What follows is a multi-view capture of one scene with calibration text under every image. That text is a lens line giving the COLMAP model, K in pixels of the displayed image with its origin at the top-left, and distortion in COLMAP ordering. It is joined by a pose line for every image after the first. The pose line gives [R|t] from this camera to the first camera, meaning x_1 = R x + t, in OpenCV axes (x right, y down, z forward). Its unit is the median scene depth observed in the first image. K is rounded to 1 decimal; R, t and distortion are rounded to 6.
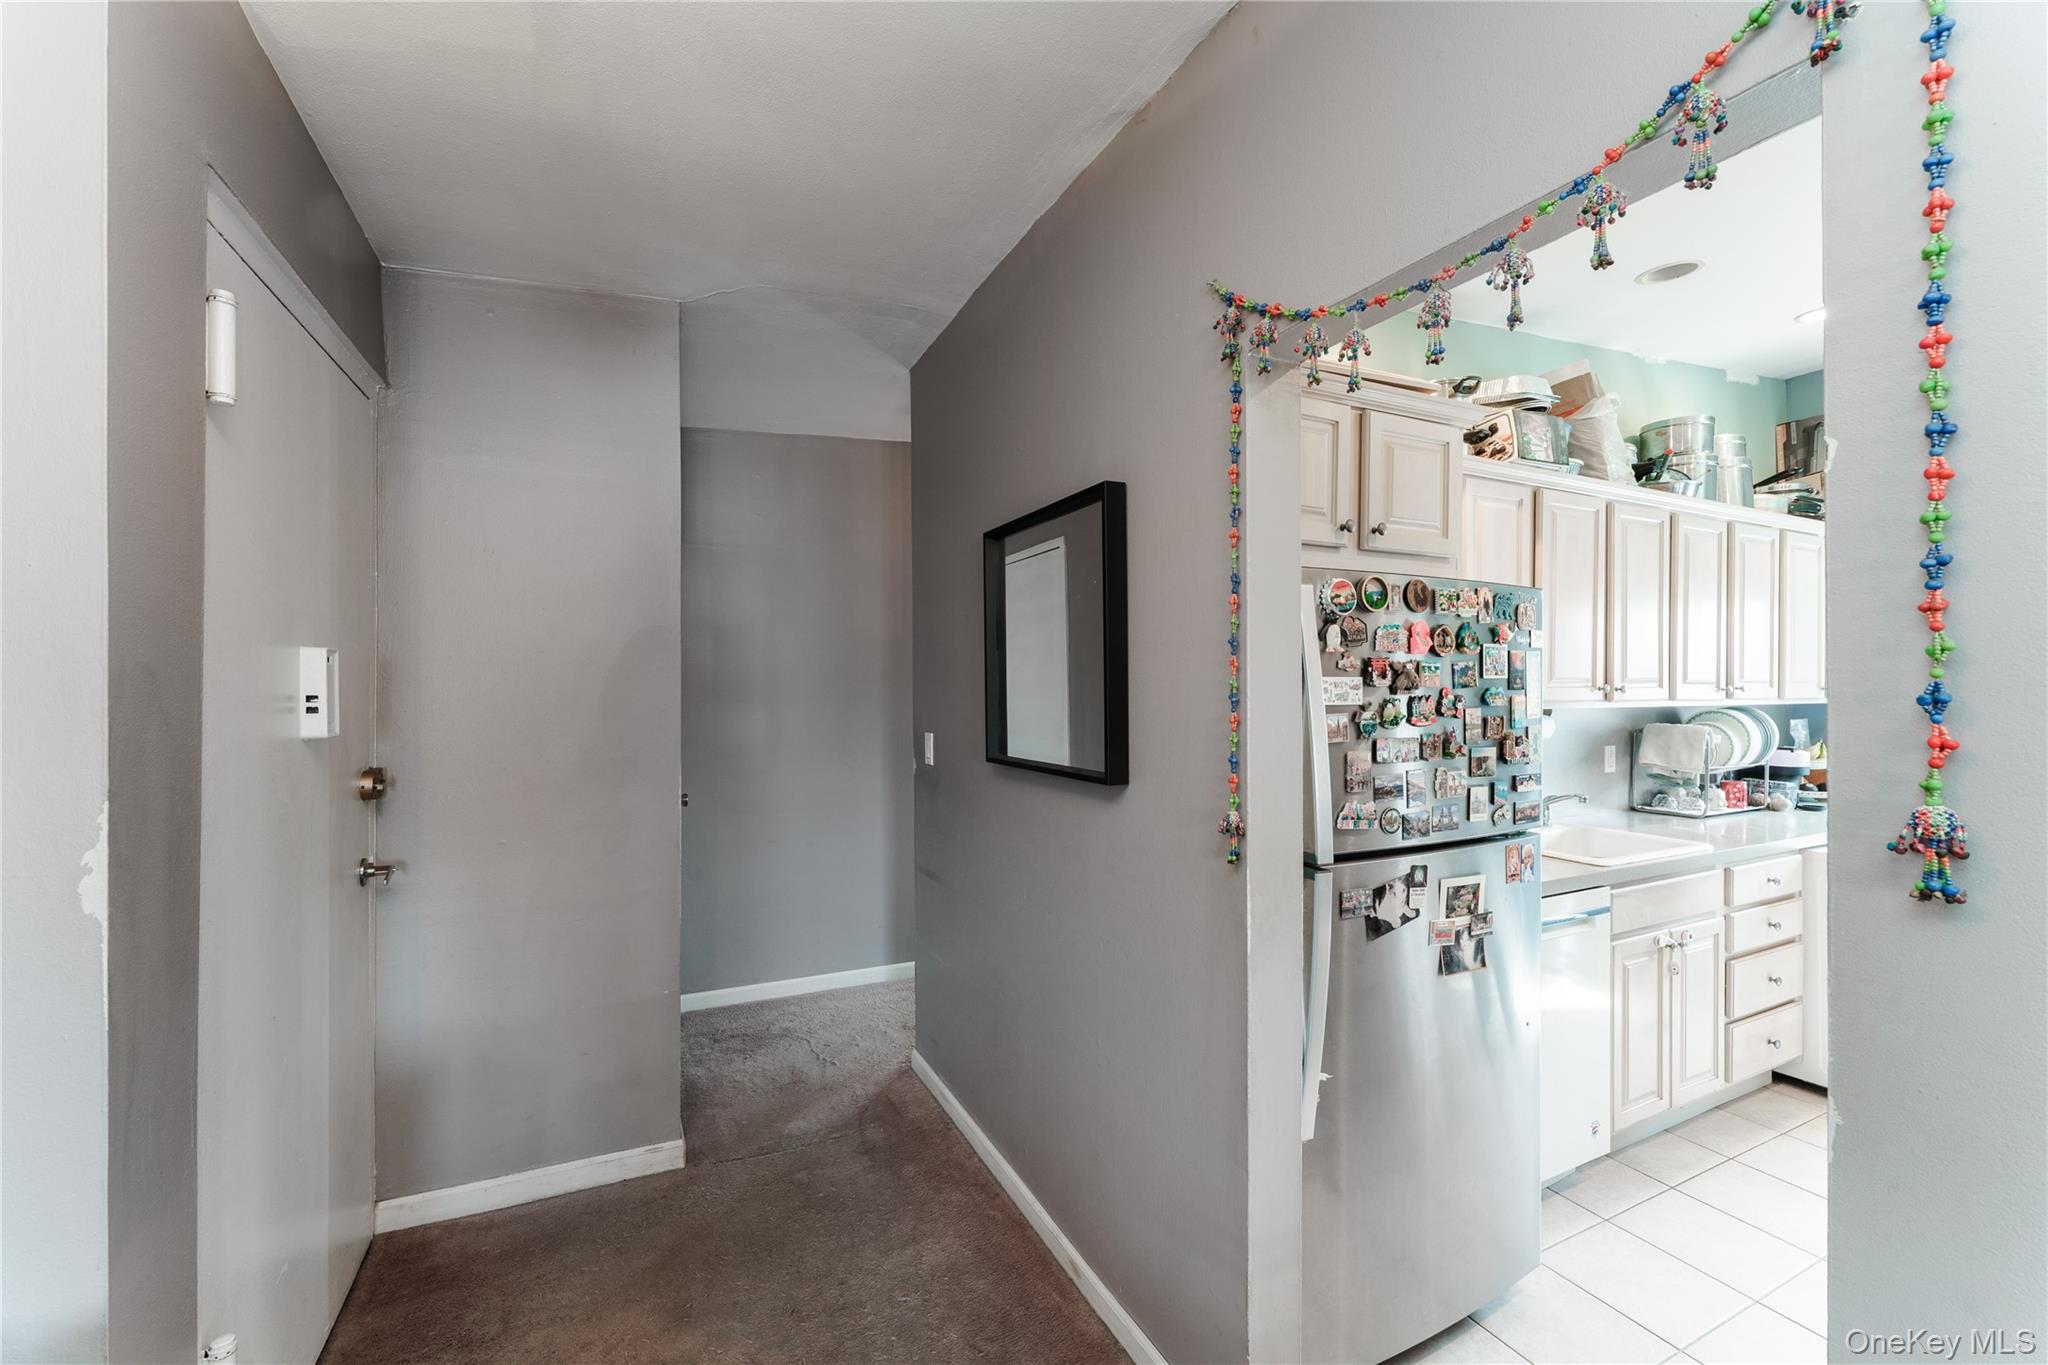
lens RADIAL K [[823.4, 0, 1015.3], [0, 823.4, 690.7], [0, 0, 1]] dist [-0.002879, -0.000024]
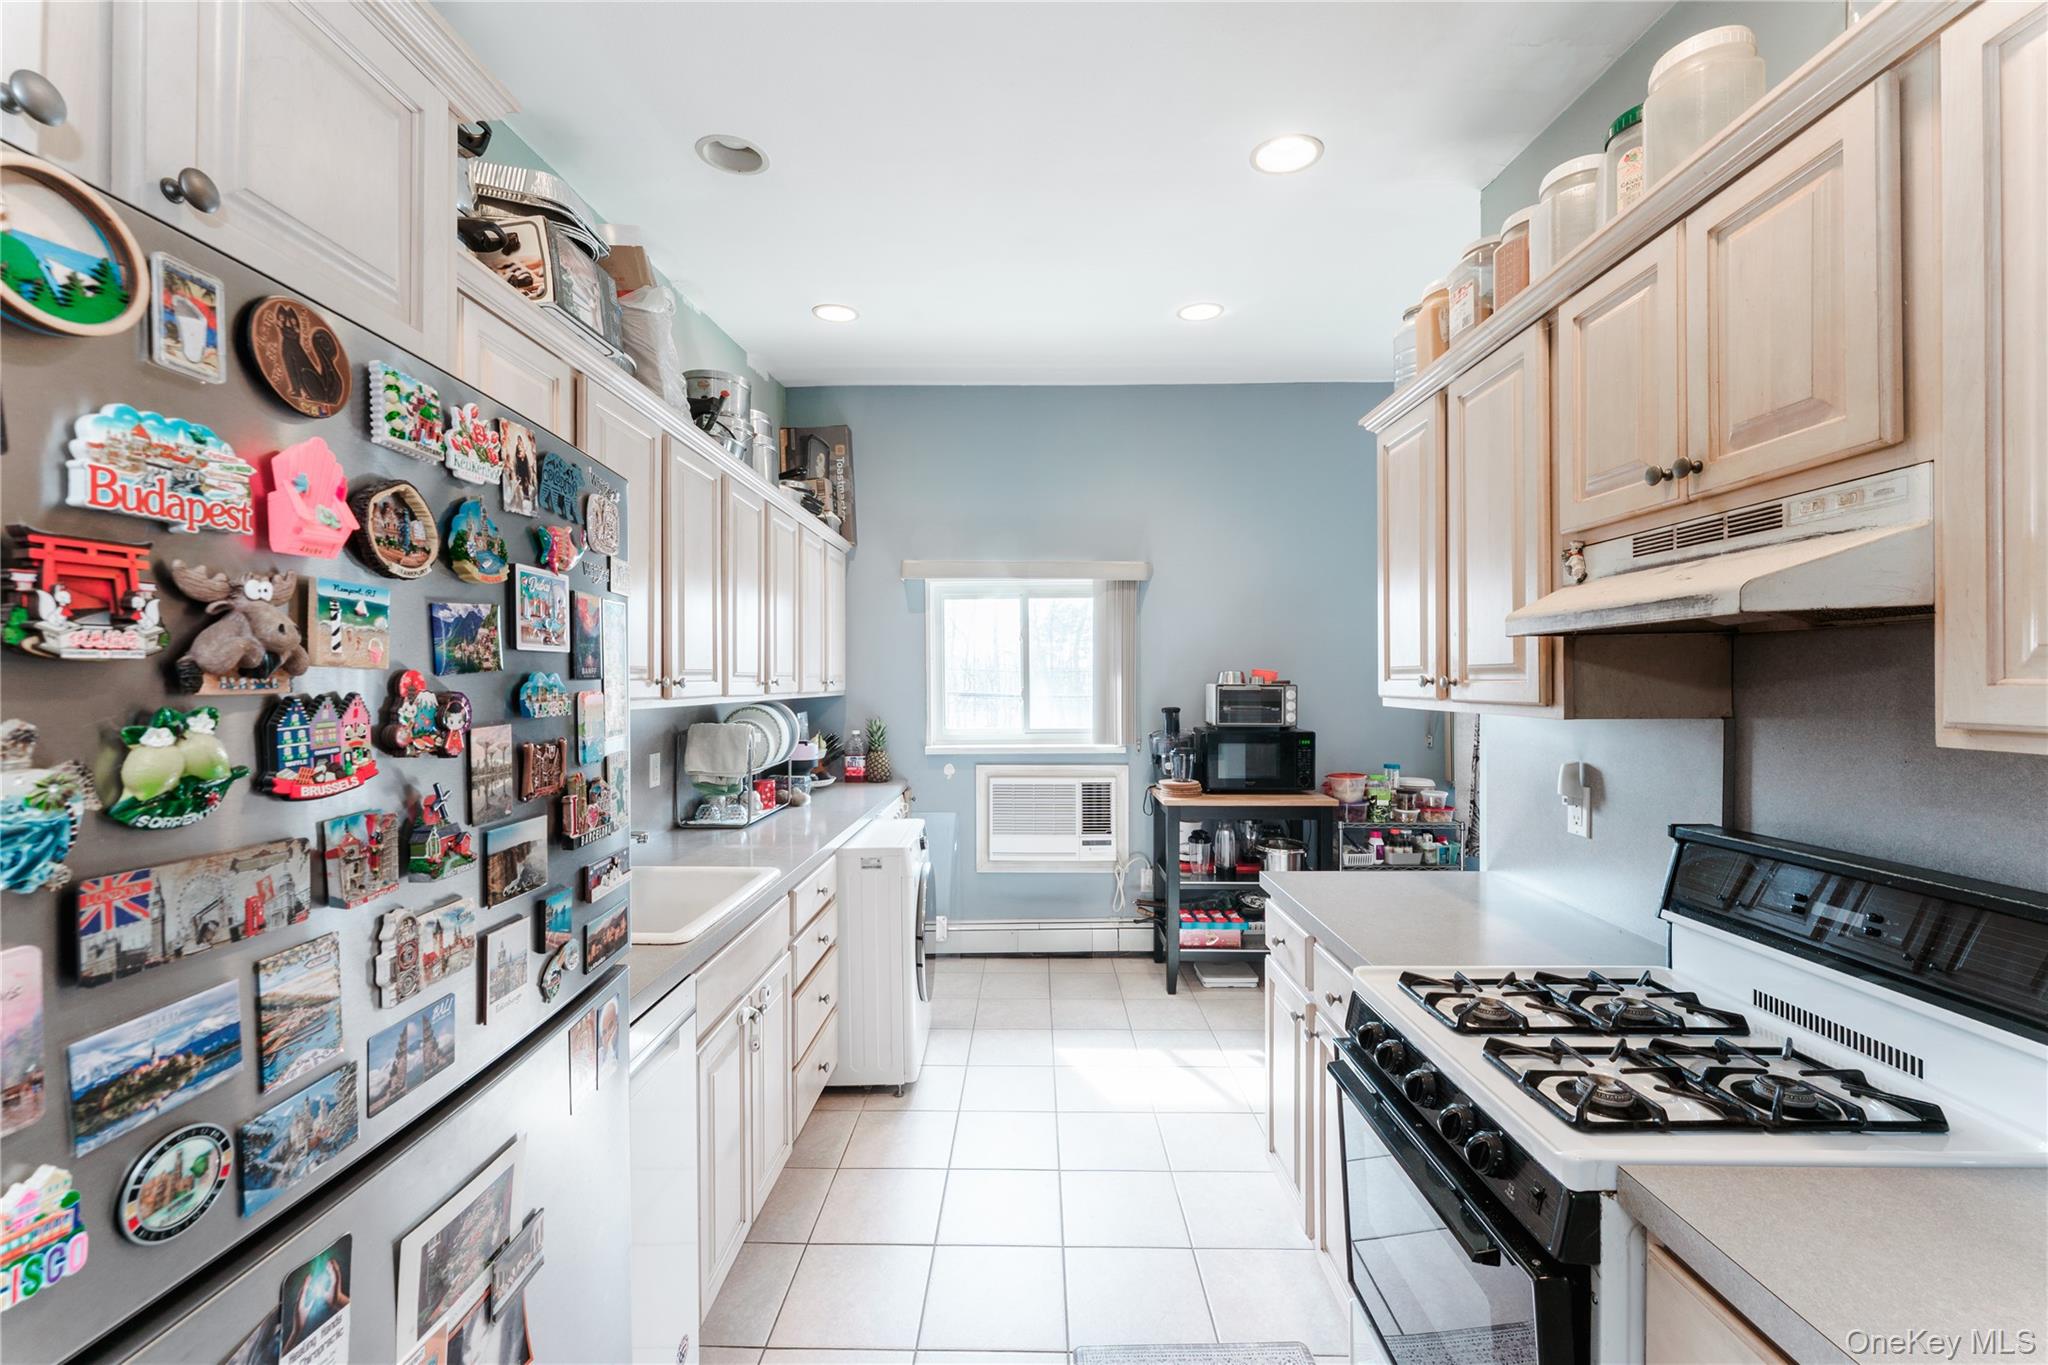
lens RADIAL K [[823.4, 0, 1015.0], [0, 823.4, 684.5], [0, 0, 1]] dist [-0.002879, -0.000024]
pose [[0.460546, -0.004984, 0.887622, 0.322828], [0.010097, 0.999949, 0.000376, 0.004270], [-0.887578, 0.008789, 0.460573, 0.595706]]
